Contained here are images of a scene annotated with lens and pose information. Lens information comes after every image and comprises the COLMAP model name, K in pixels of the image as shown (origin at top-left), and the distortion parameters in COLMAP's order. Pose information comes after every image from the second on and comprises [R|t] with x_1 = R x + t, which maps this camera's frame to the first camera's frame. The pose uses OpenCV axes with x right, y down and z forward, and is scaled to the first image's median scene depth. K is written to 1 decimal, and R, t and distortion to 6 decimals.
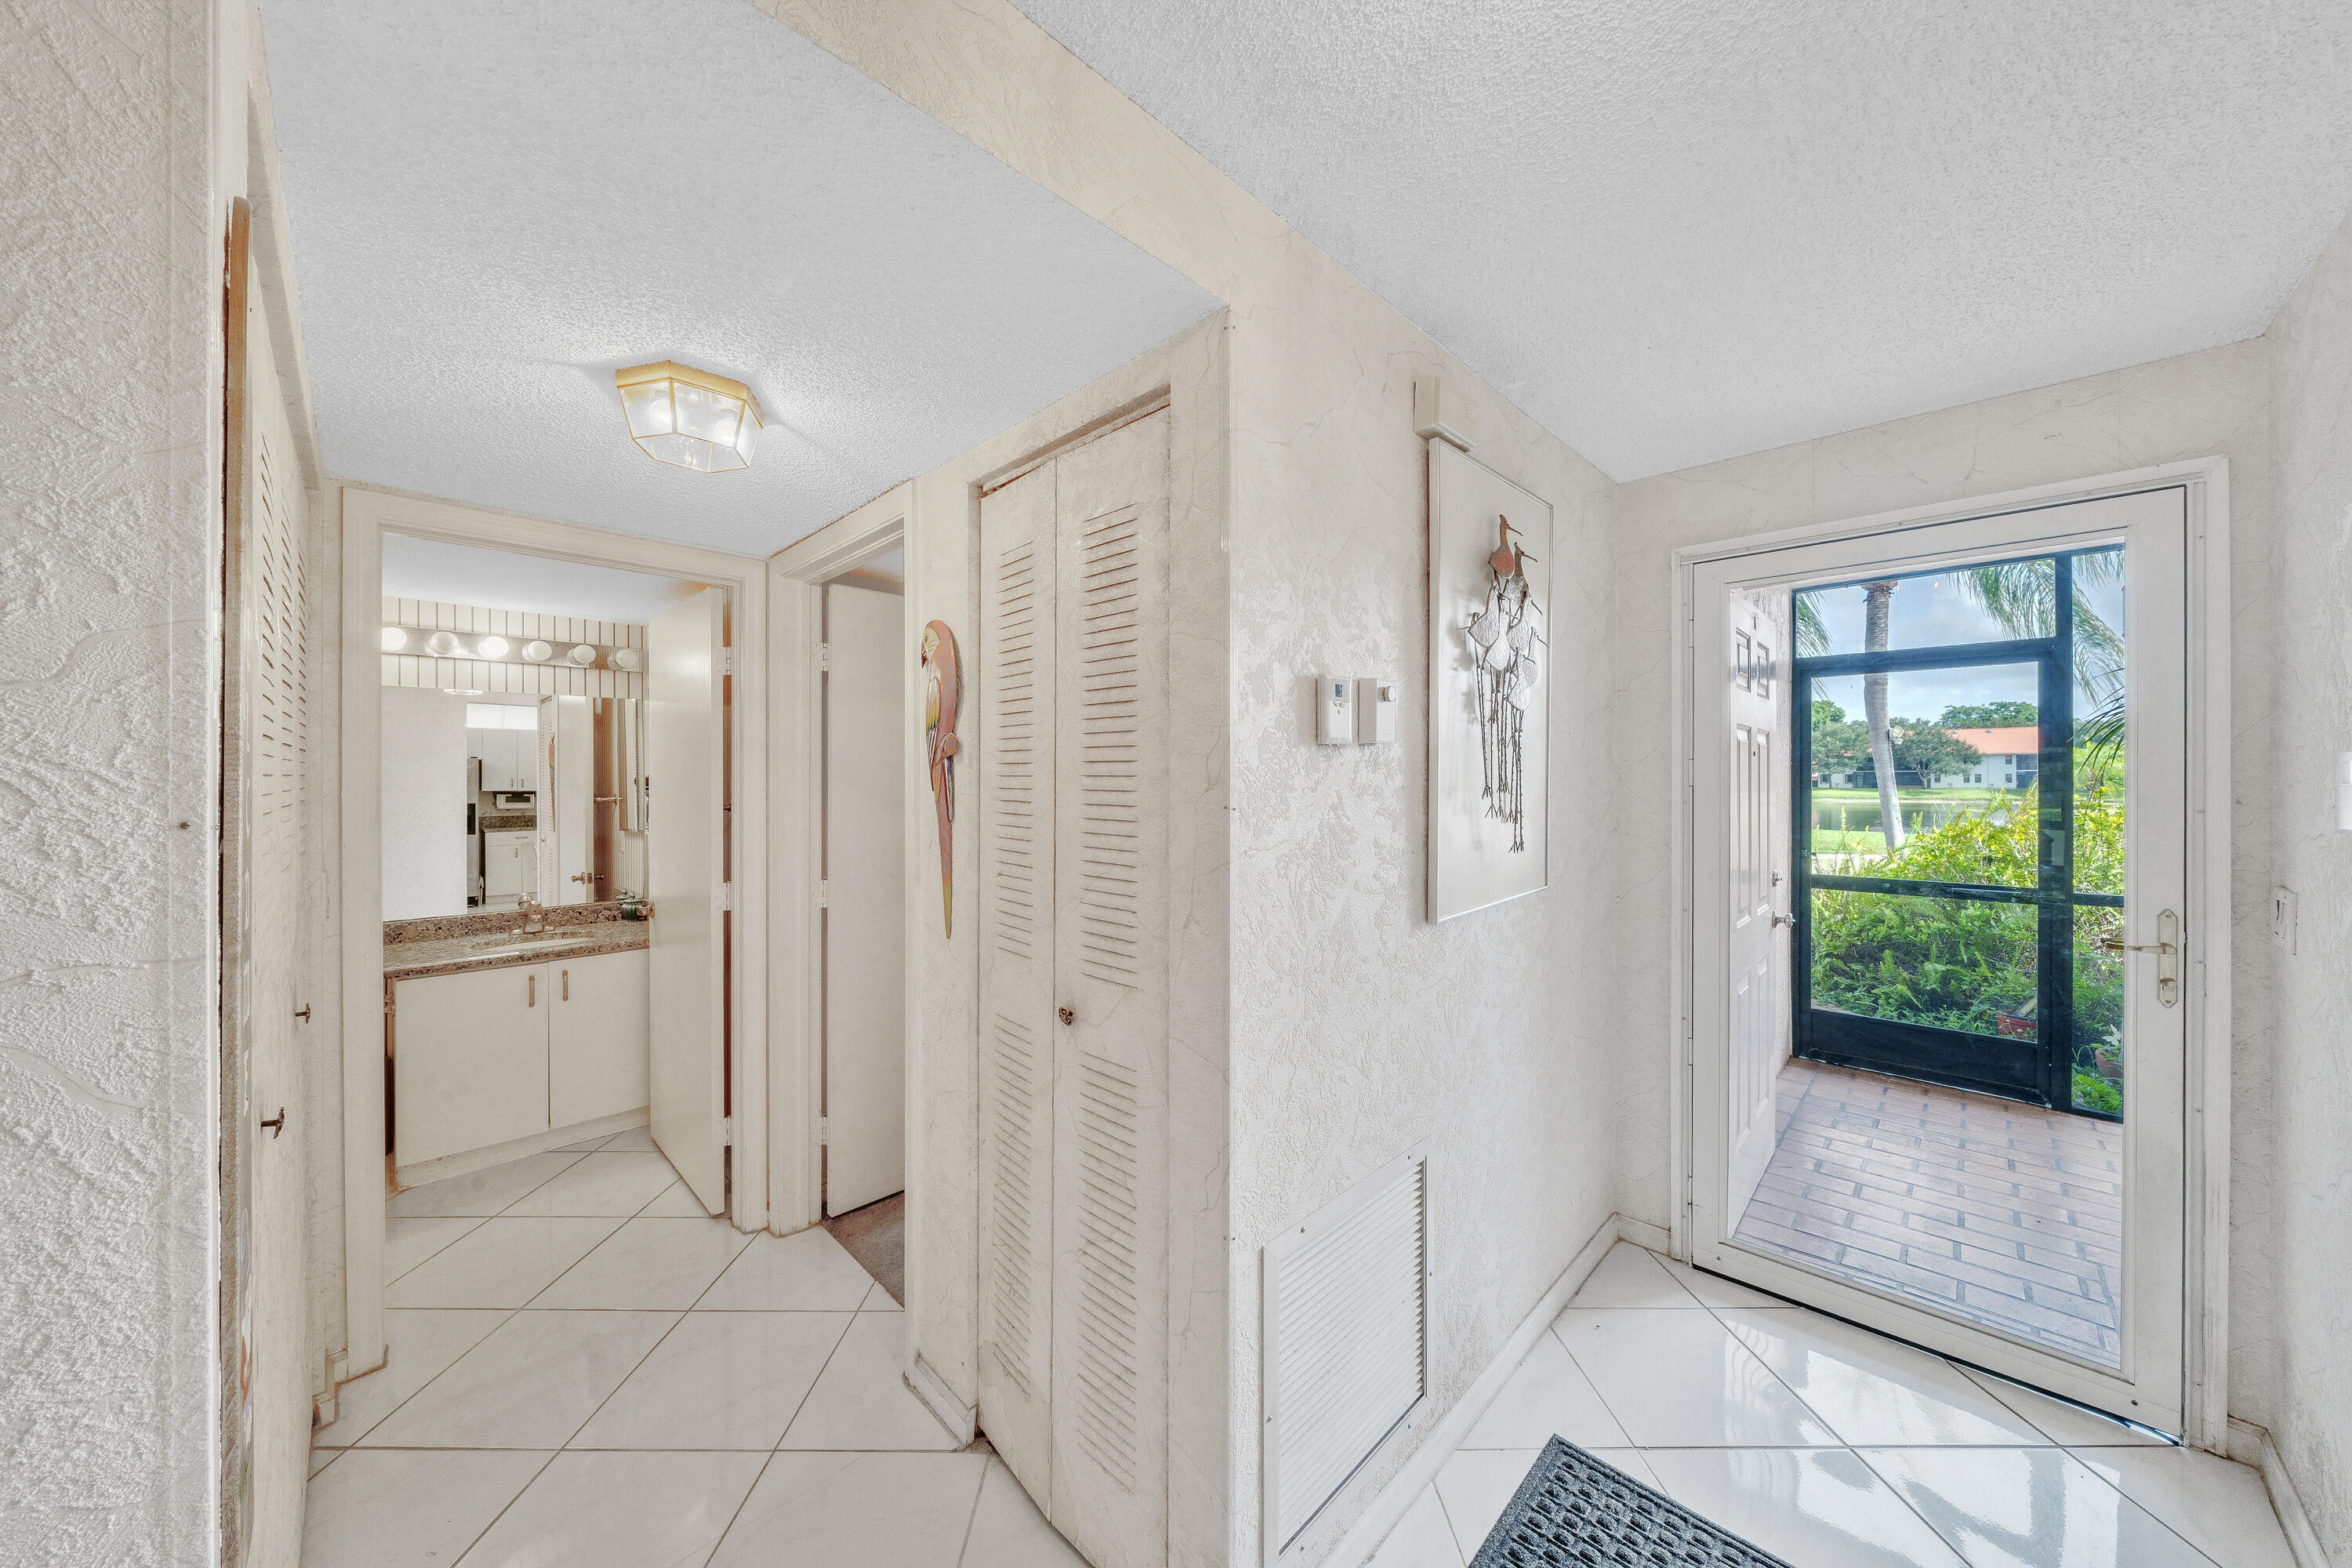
lens RADIAL K [[815.9, 0, 1176.0], [0, 815.9, 784.0], [0, 0, 1]] dist [0.000195, -0.000006]
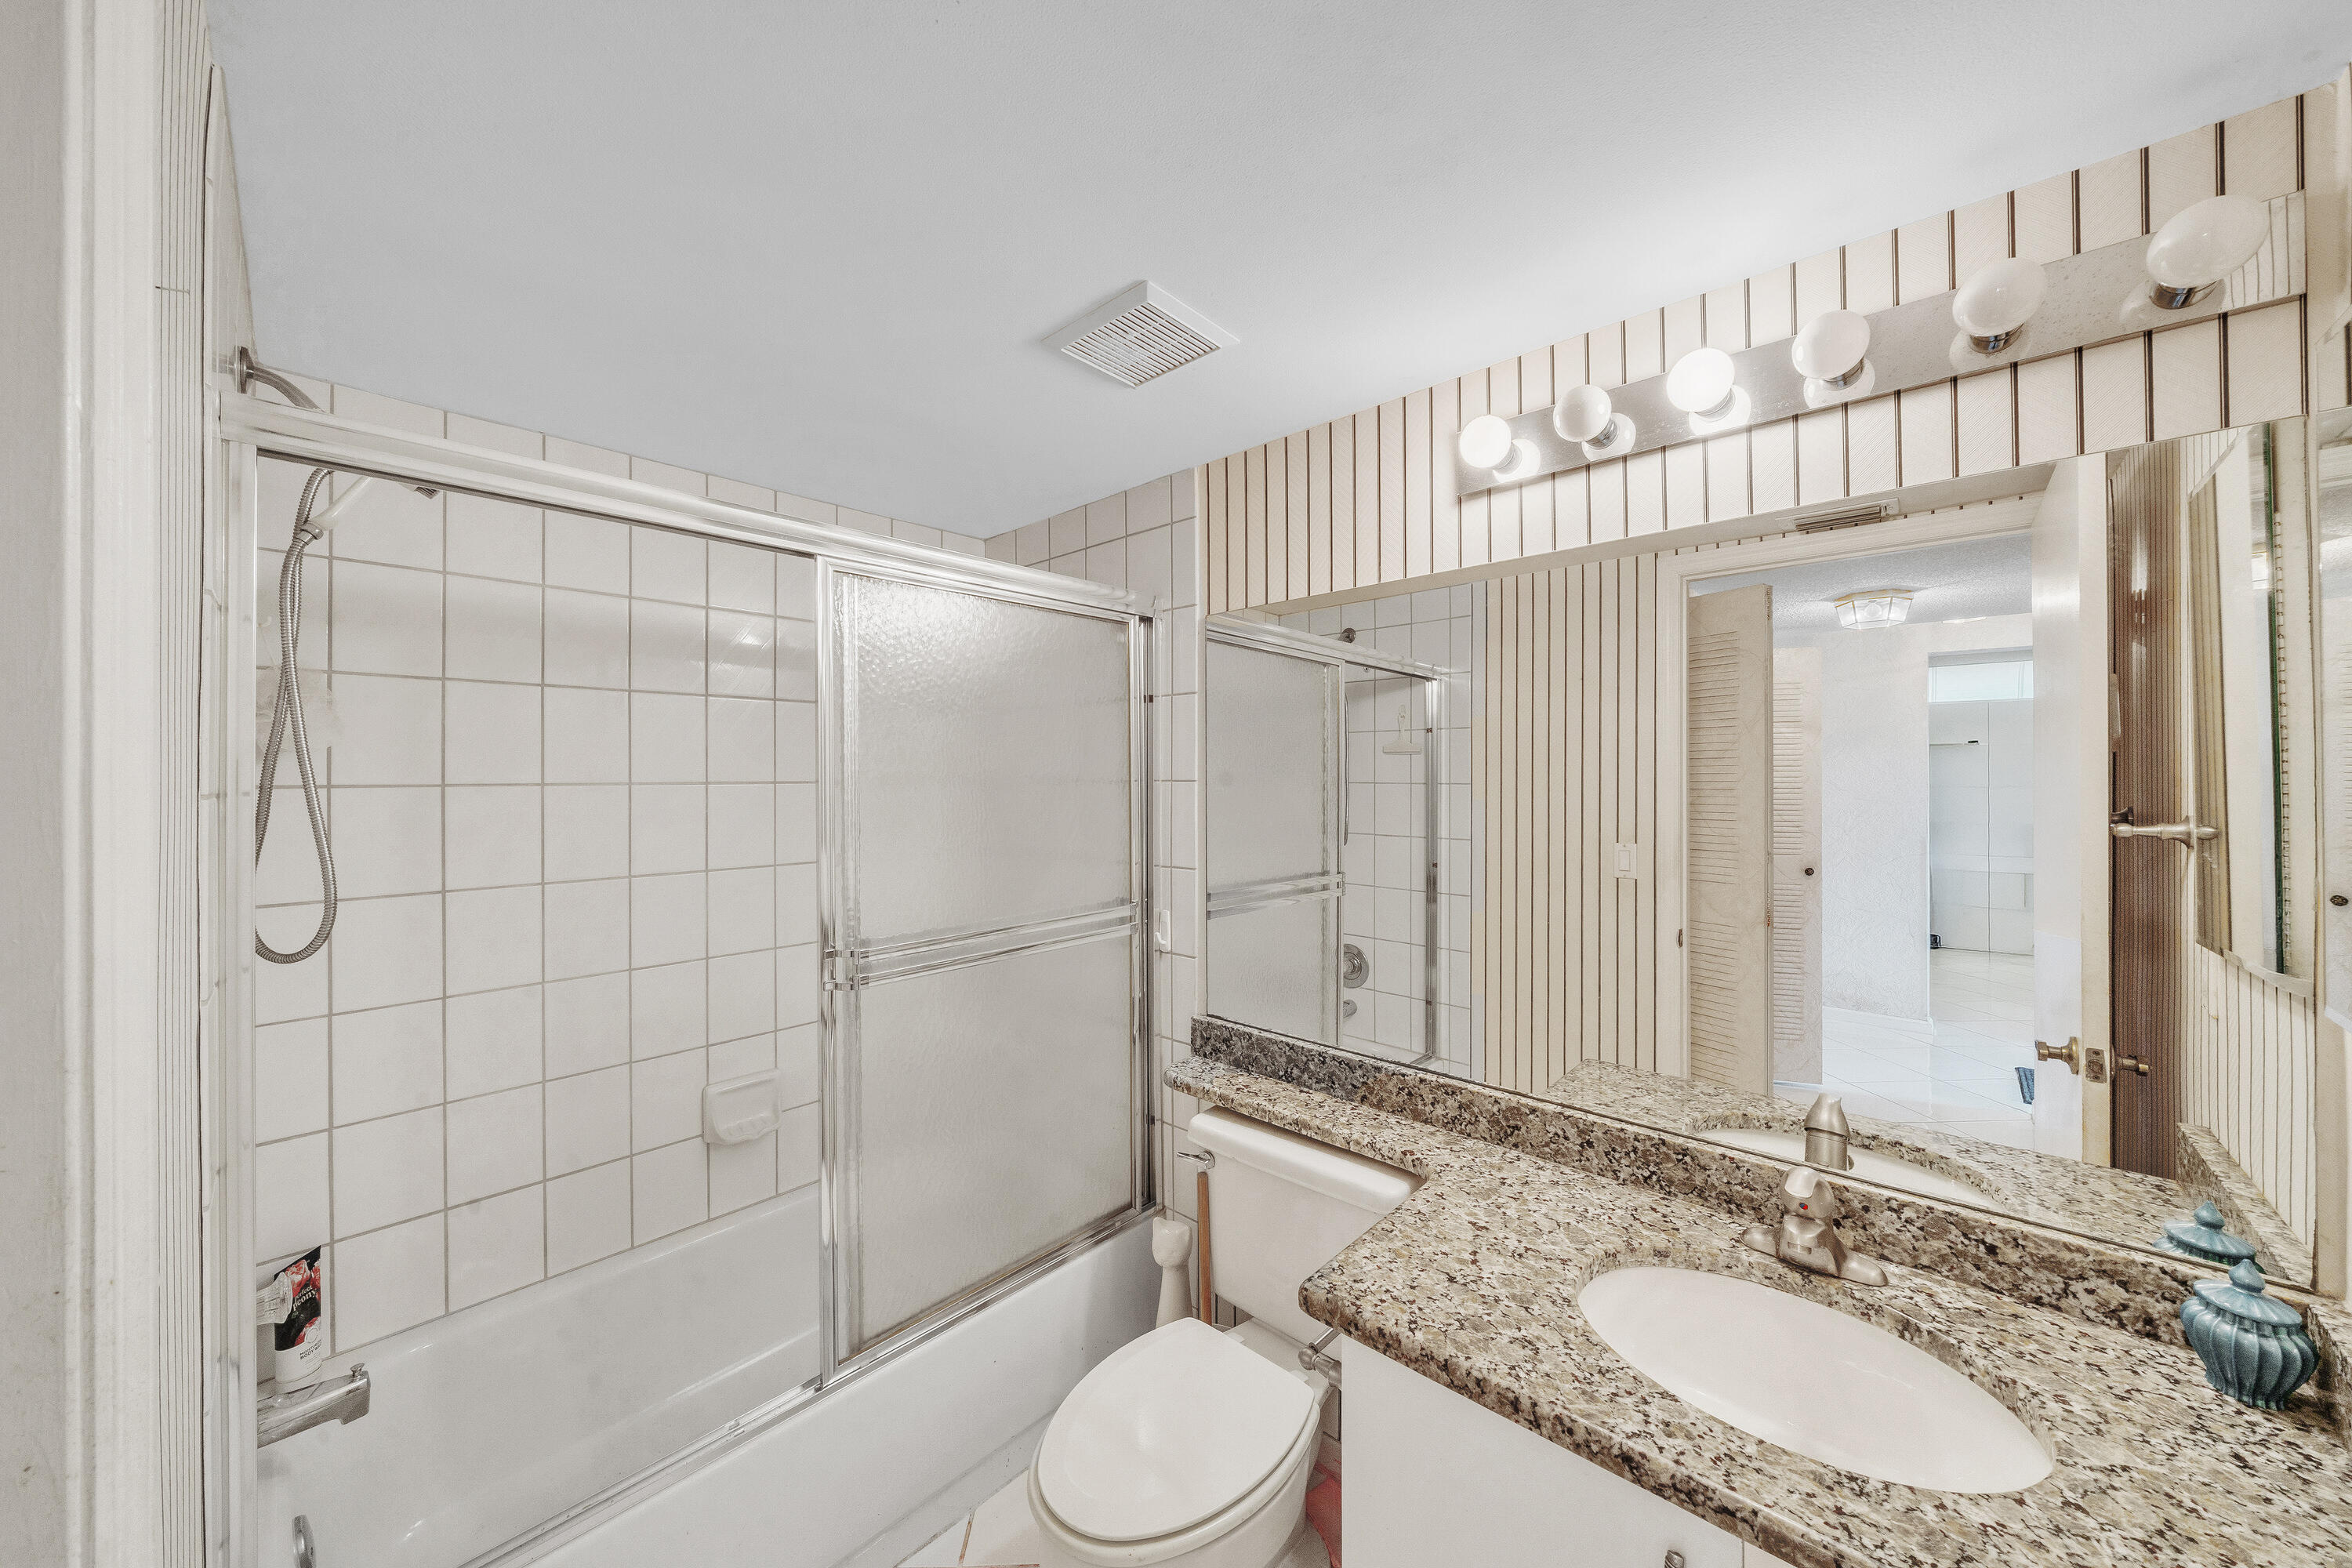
lens RADIAL K [[815.9, 0, 1176.0], [0, 815.9, 784.0], [0, 0, 1]] dist [0.000195, -0.000006]
pose [[0.034909, -0.010478, -0.999336, -0.397099], [-0.000925, 0.999944, -0.010517, 0.004130], [0.999390, 0.001292, 0.034897, 0.613496]]
